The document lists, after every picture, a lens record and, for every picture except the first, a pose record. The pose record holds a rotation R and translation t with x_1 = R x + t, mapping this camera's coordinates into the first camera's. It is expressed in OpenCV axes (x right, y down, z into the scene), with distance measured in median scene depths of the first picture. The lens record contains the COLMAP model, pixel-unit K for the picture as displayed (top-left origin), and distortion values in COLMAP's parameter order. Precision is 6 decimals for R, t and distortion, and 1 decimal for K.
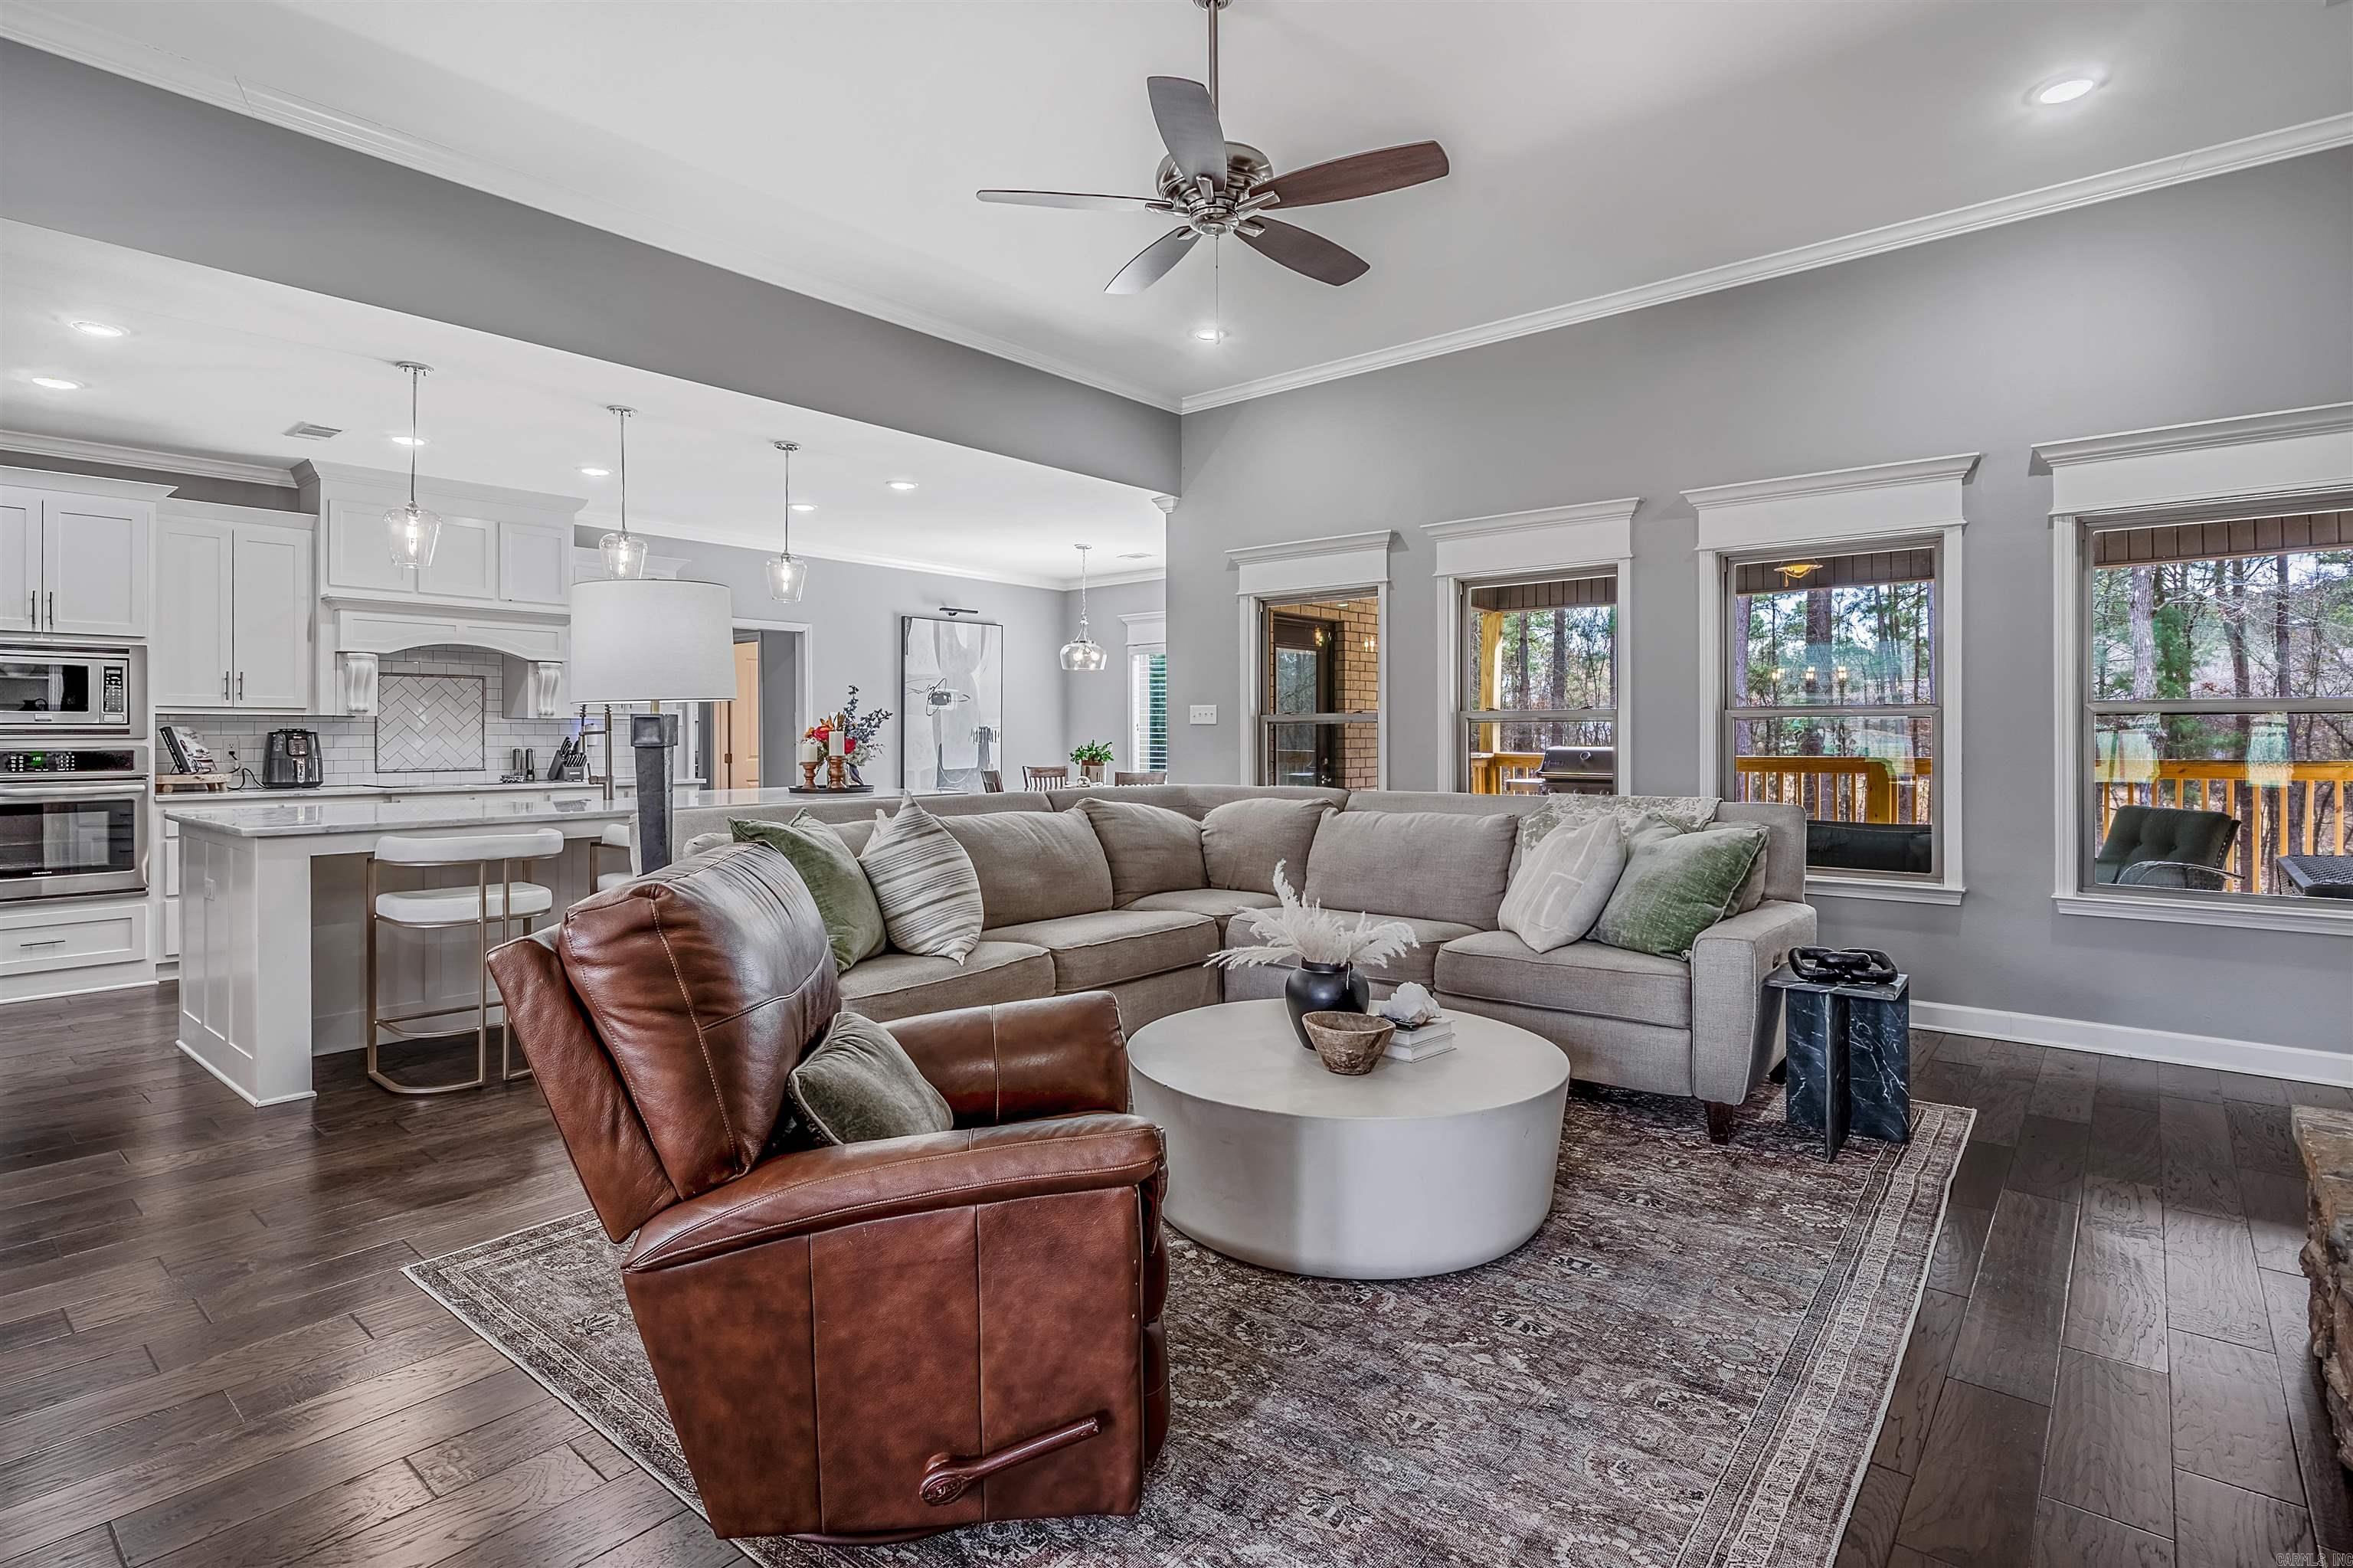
lens RADIAL K [[1173.3, 0, 1162.8], [0, 1173.3, 733.1], [0, 0, 1]] dist [0.000008, -0.000501]
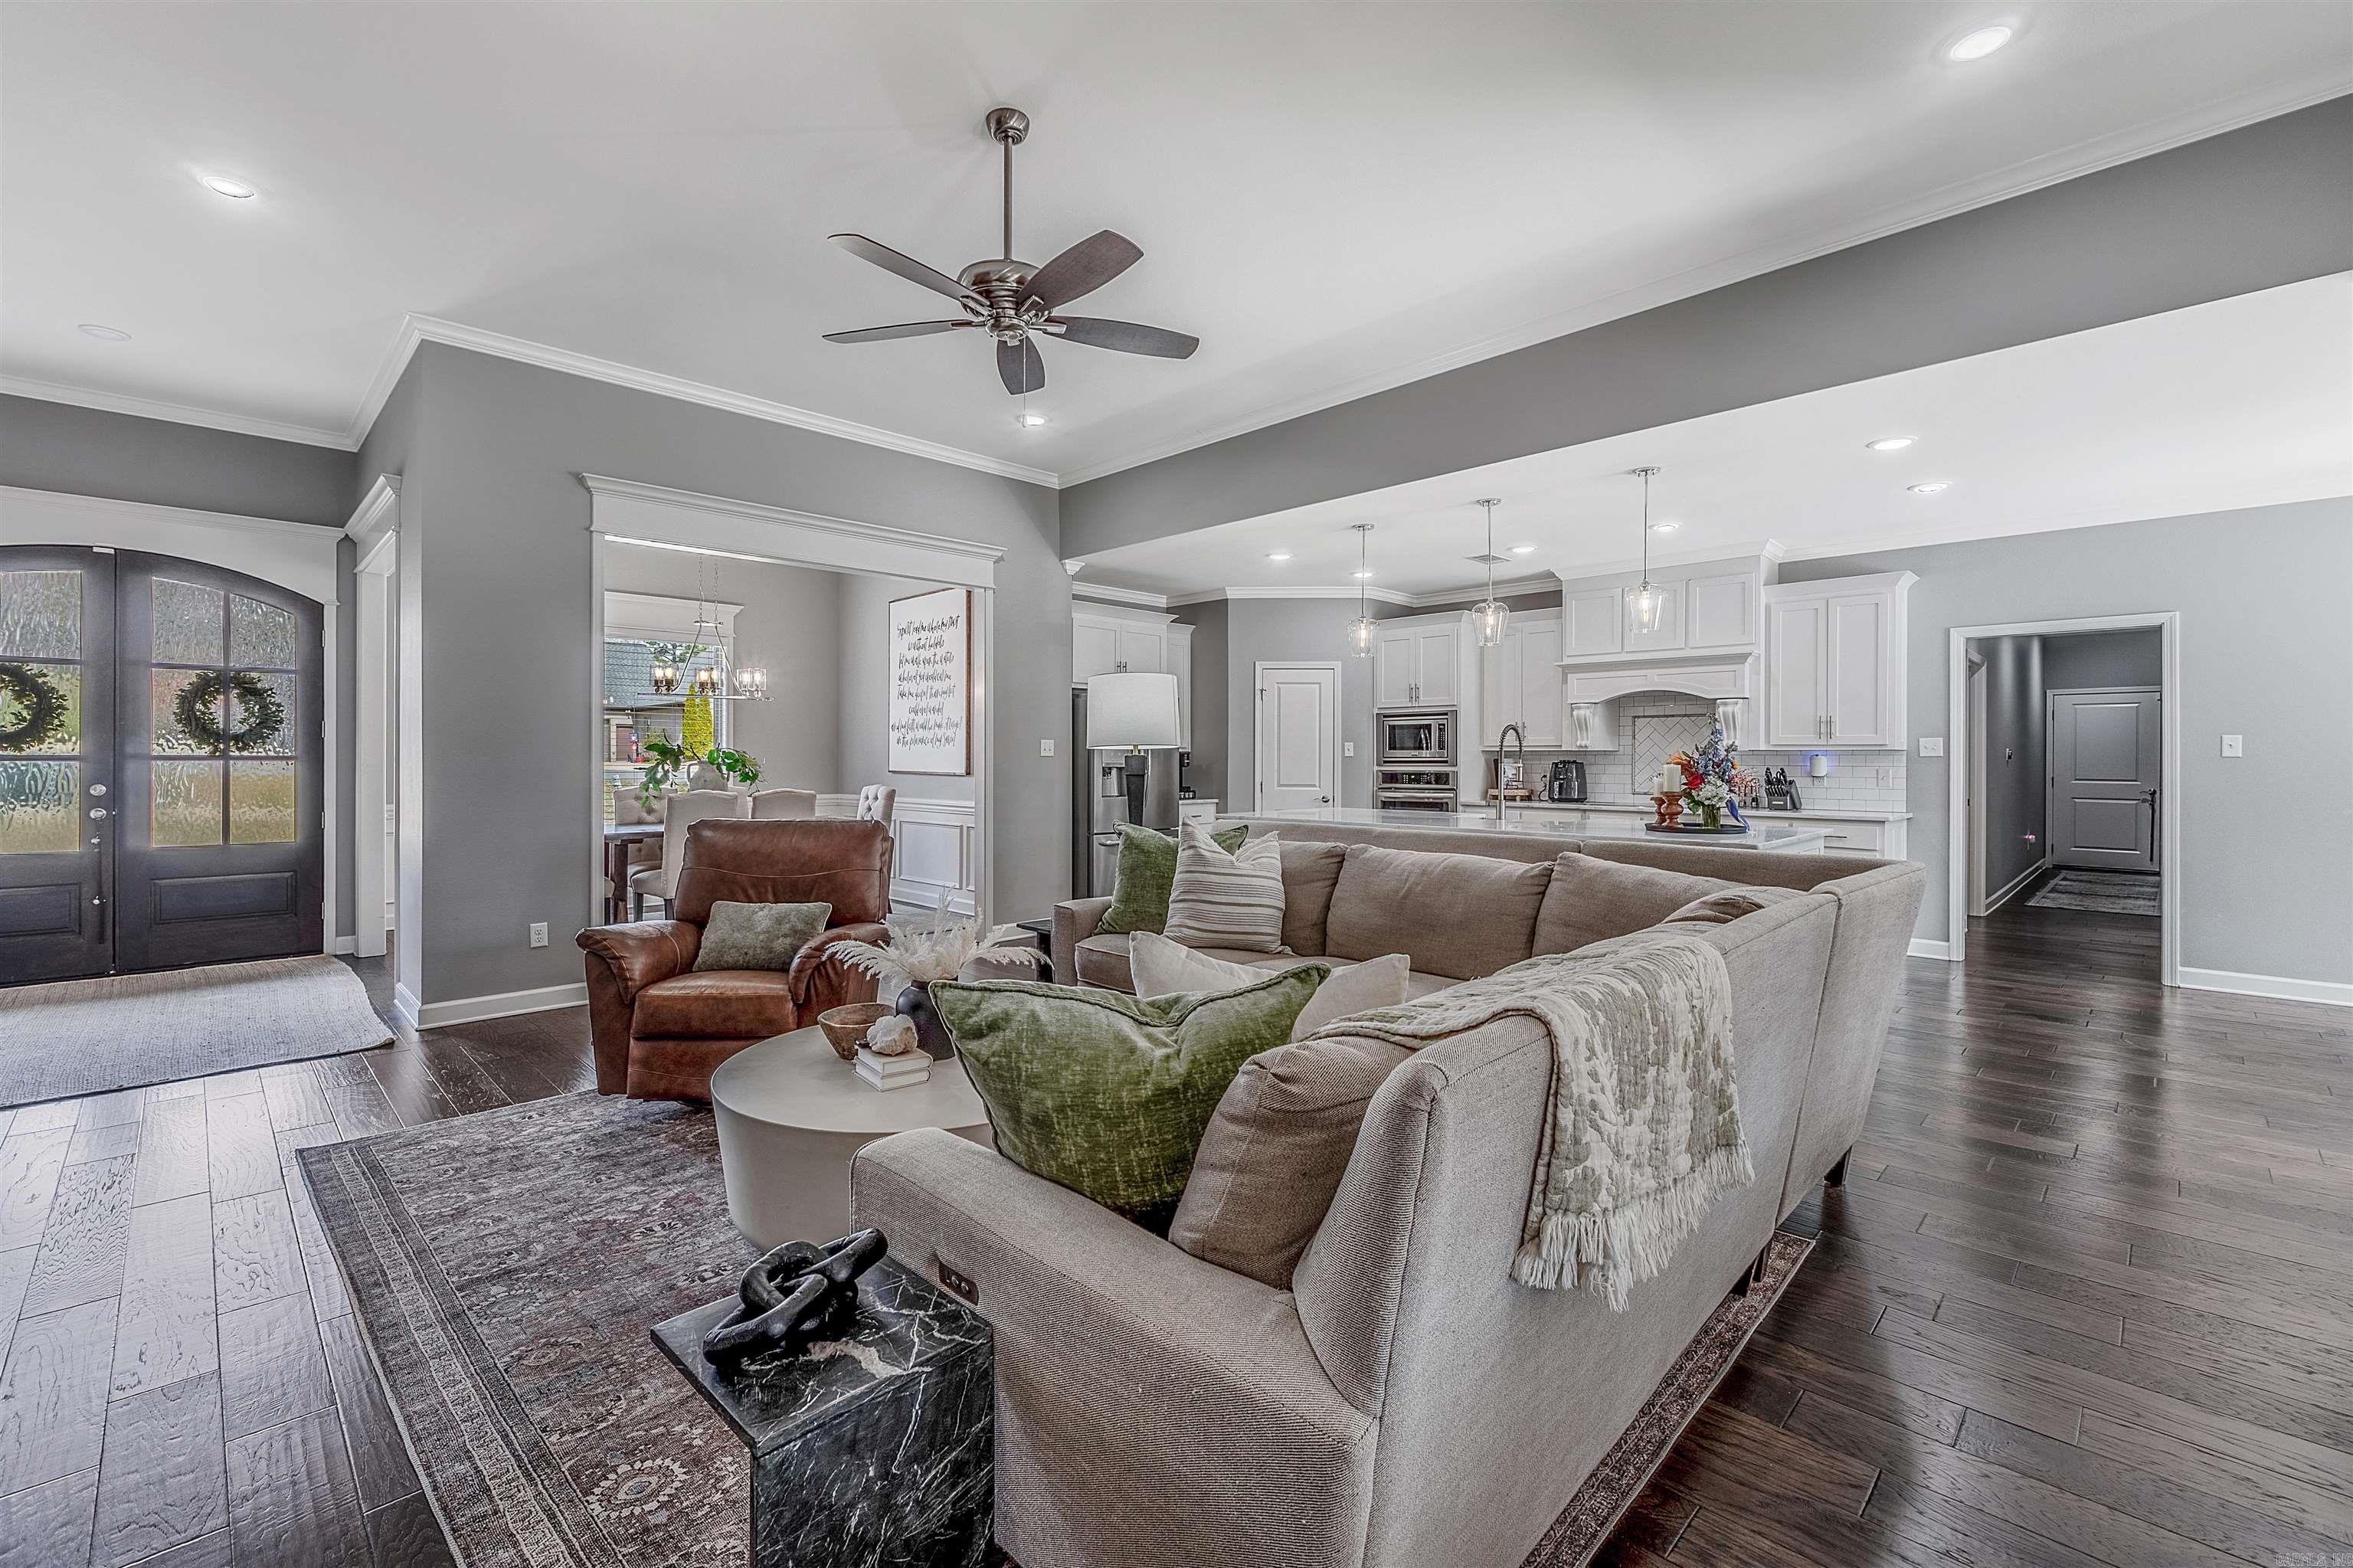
lens RADIAL K [[994.4, 0, 1152.6], [0, 994.4, 755.8], [0, 0, 1]] dist [-0.013757, 0.000408]
pose [[-0.096947, -0.001532, -0.995288, 0.595731], [-0.001581, 0.999998, -0.001385, -0.007481], [0.995288, 0.001439, -0.096950, 0.735517]]
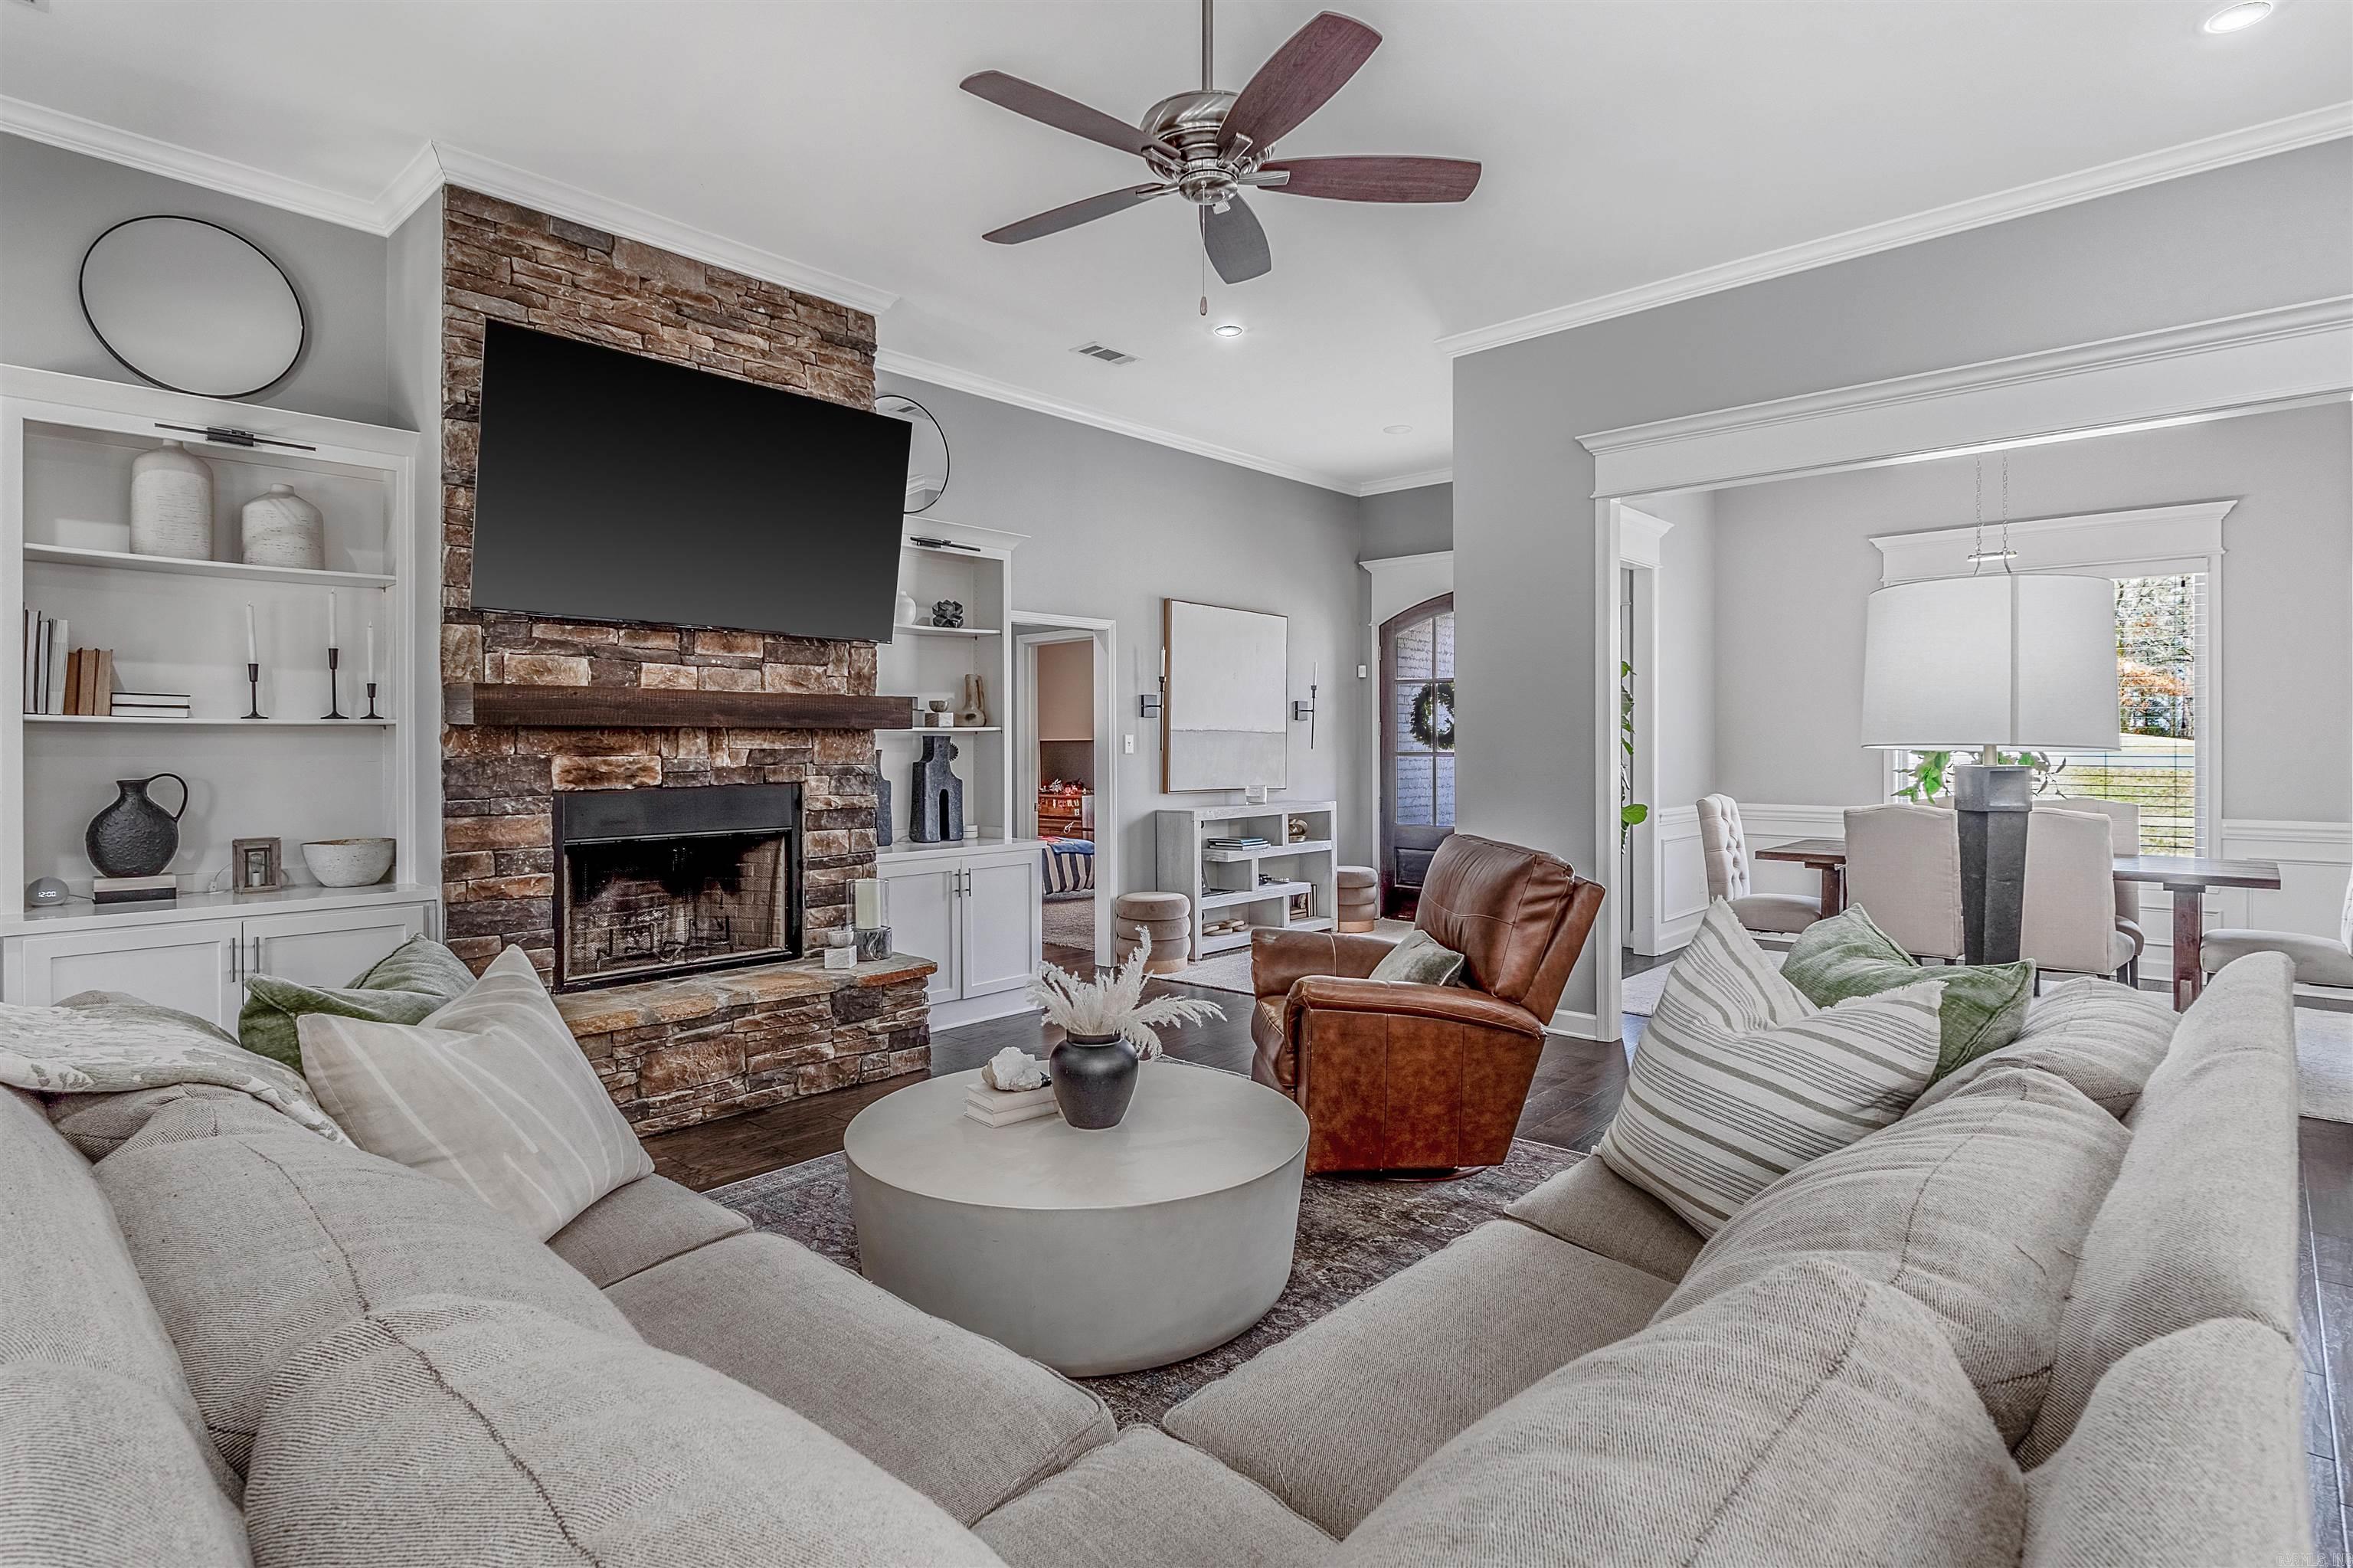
lens RADIAL K [[1193.4, 0, 1185.6], [0, 1193.4, 743.3], [0, 0, 1]] dist [0.000705, -0.000957]
pose [[-0.999543, 0.004564, 0.029892, 0.020168], [0.004508, 0.999988, -0.001937, -0.018351], [-0.029900, -0.001802, -0.999551, 1.109501]]
